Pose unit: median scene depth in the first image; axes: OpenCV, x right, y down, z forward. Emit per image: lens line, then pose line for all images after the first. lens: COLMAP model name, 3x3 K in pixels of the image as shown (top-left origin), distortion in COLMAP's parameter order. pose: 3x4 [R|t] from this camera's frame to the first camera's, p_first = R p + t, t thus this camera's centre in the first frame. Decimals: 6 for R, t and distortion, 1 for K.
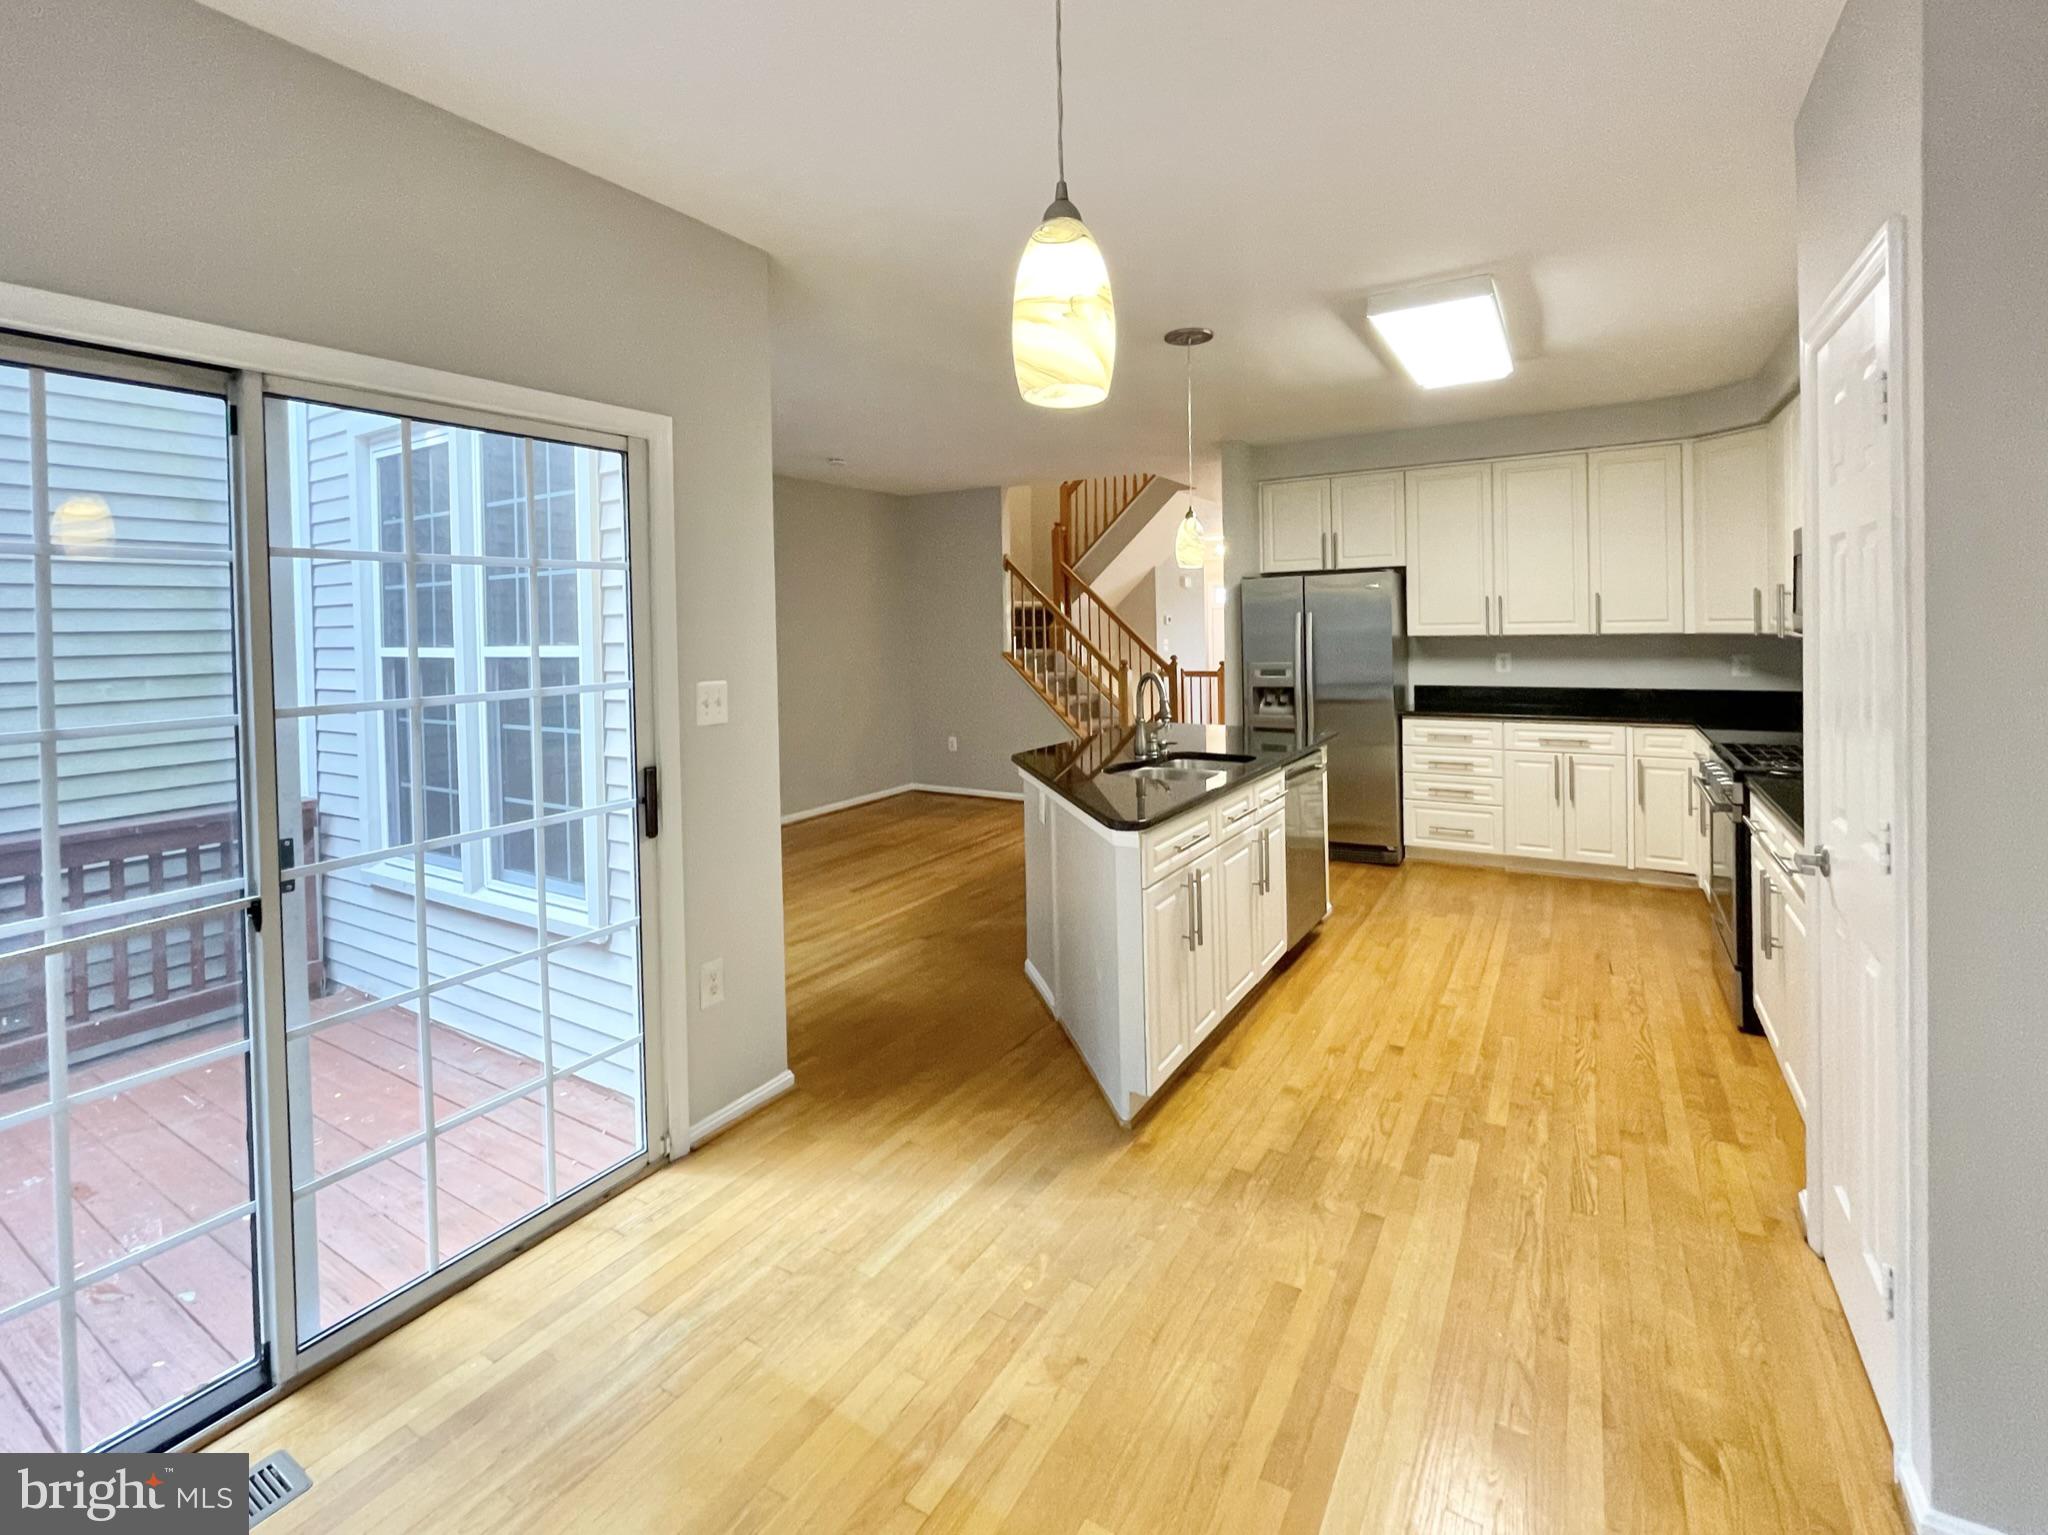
lens RADIAL K [[879.7, 0, 1108.0], [0, 879.7, 635.2], [0, 0, 1]] dist [0.003975, 0.000161]
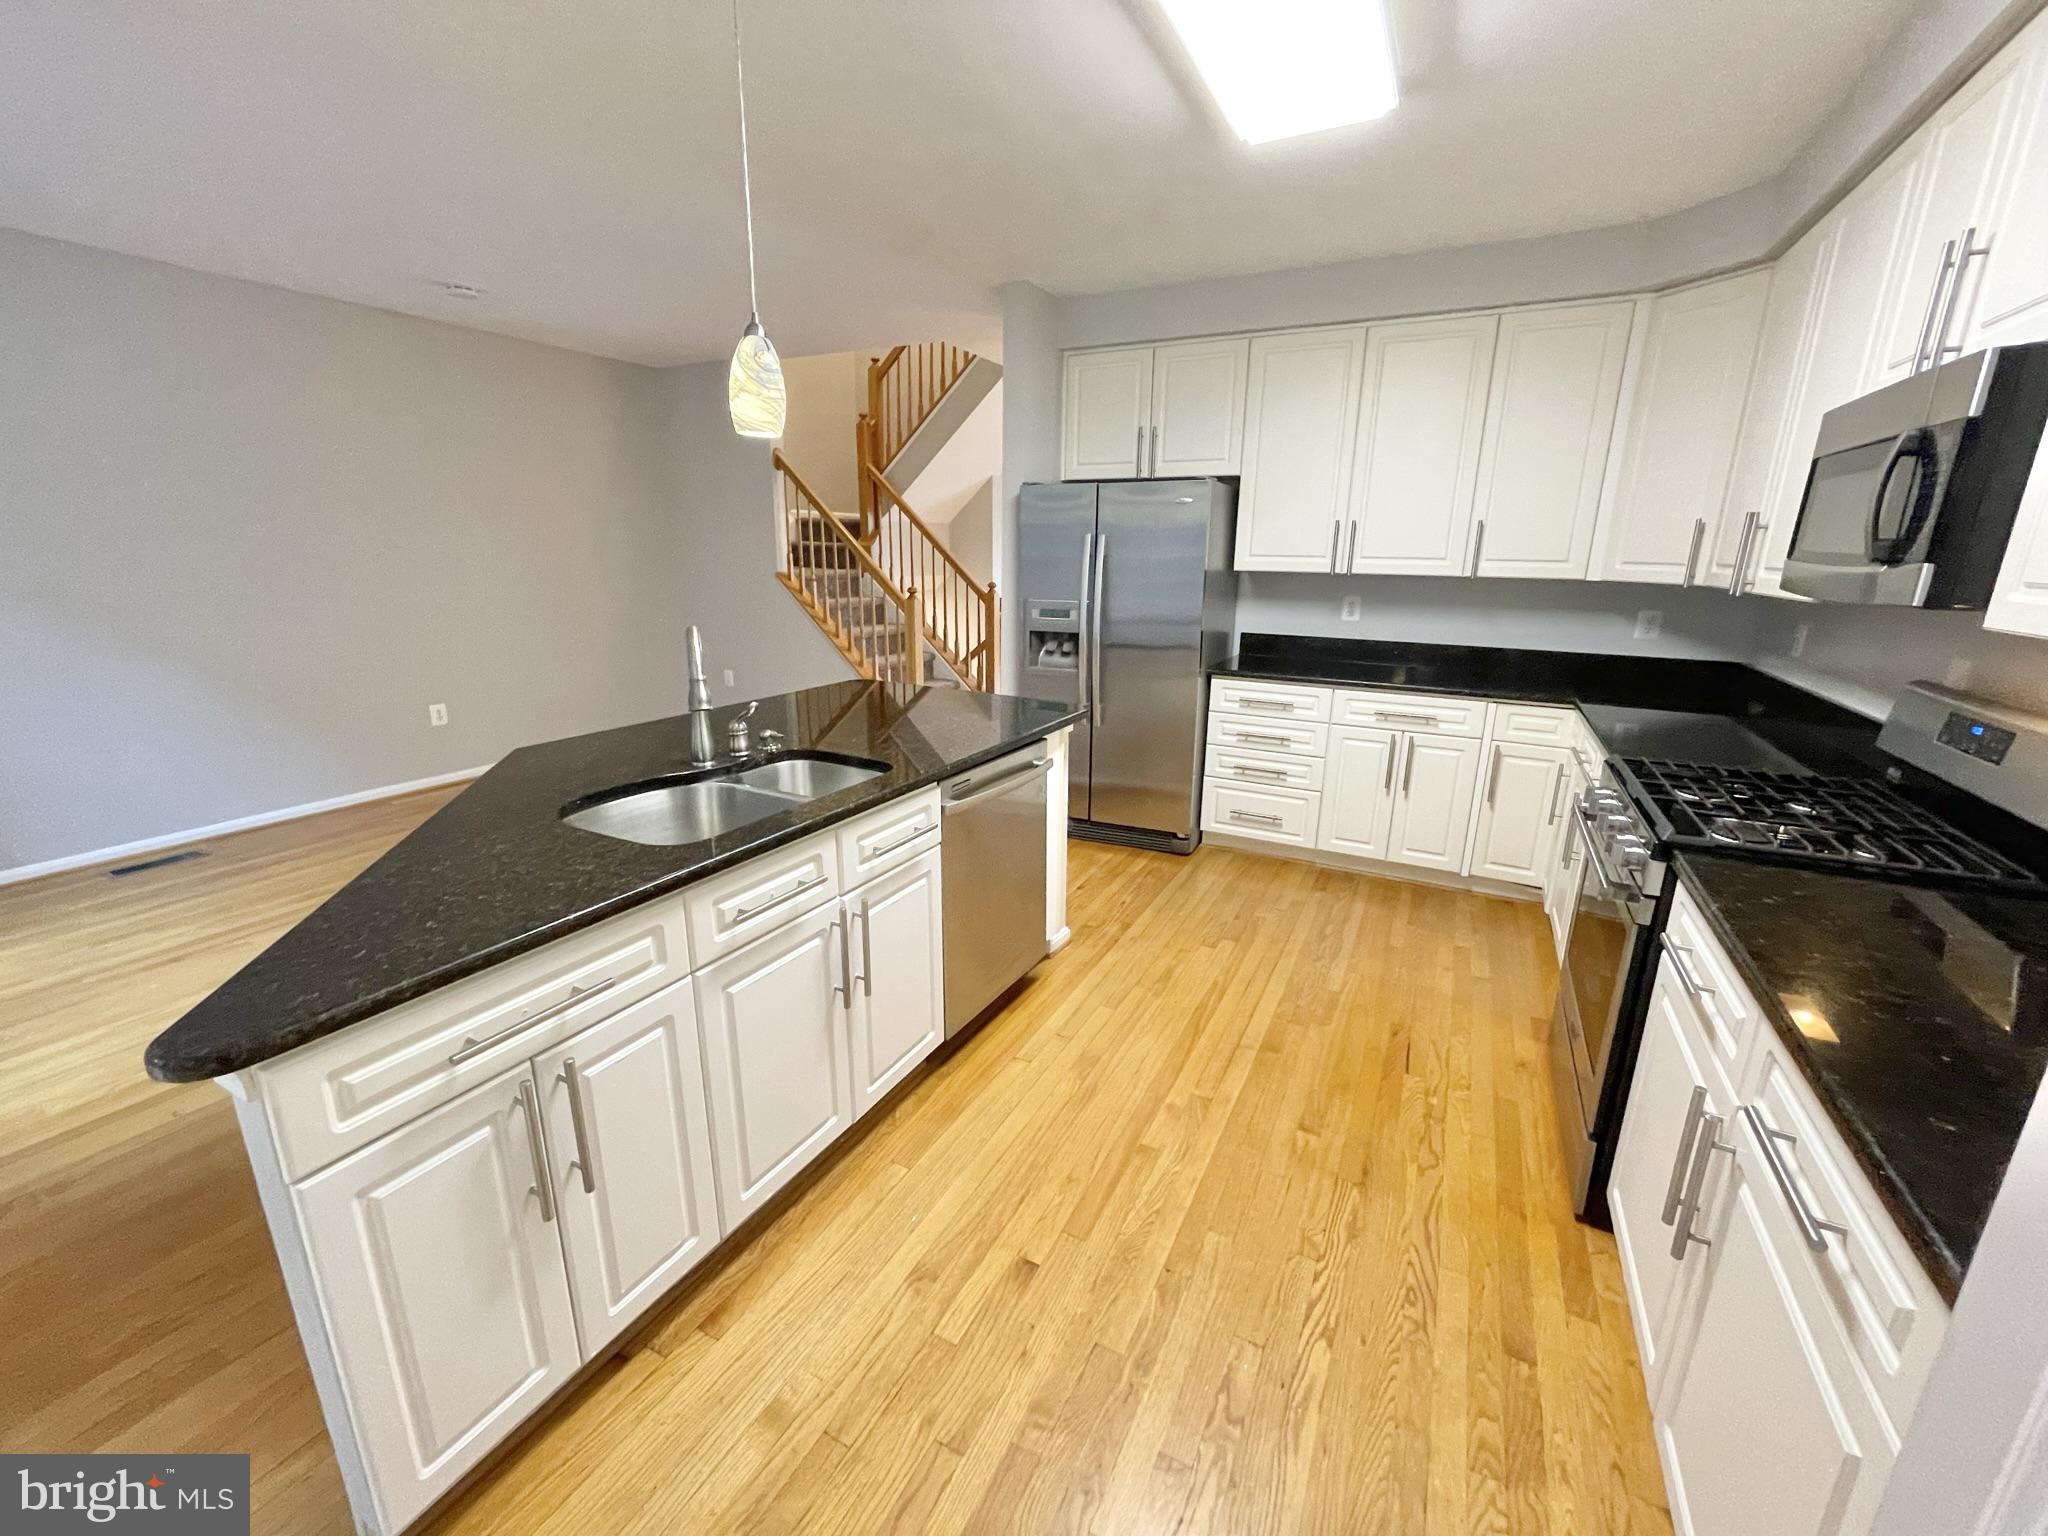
lens RADIAL K [[824.4, 0, 1027.3], [0, 824.4, 765.1], [0, 0, 1]] dist [0.000469, -0.000784]
pose [[0.999340, 0.027273, 0.023983, 0.161199], [-0.032347, 0.968637, 0.246364, -0.006686], [-0.016511, -0.246977, 0.968881, 0.279946]]
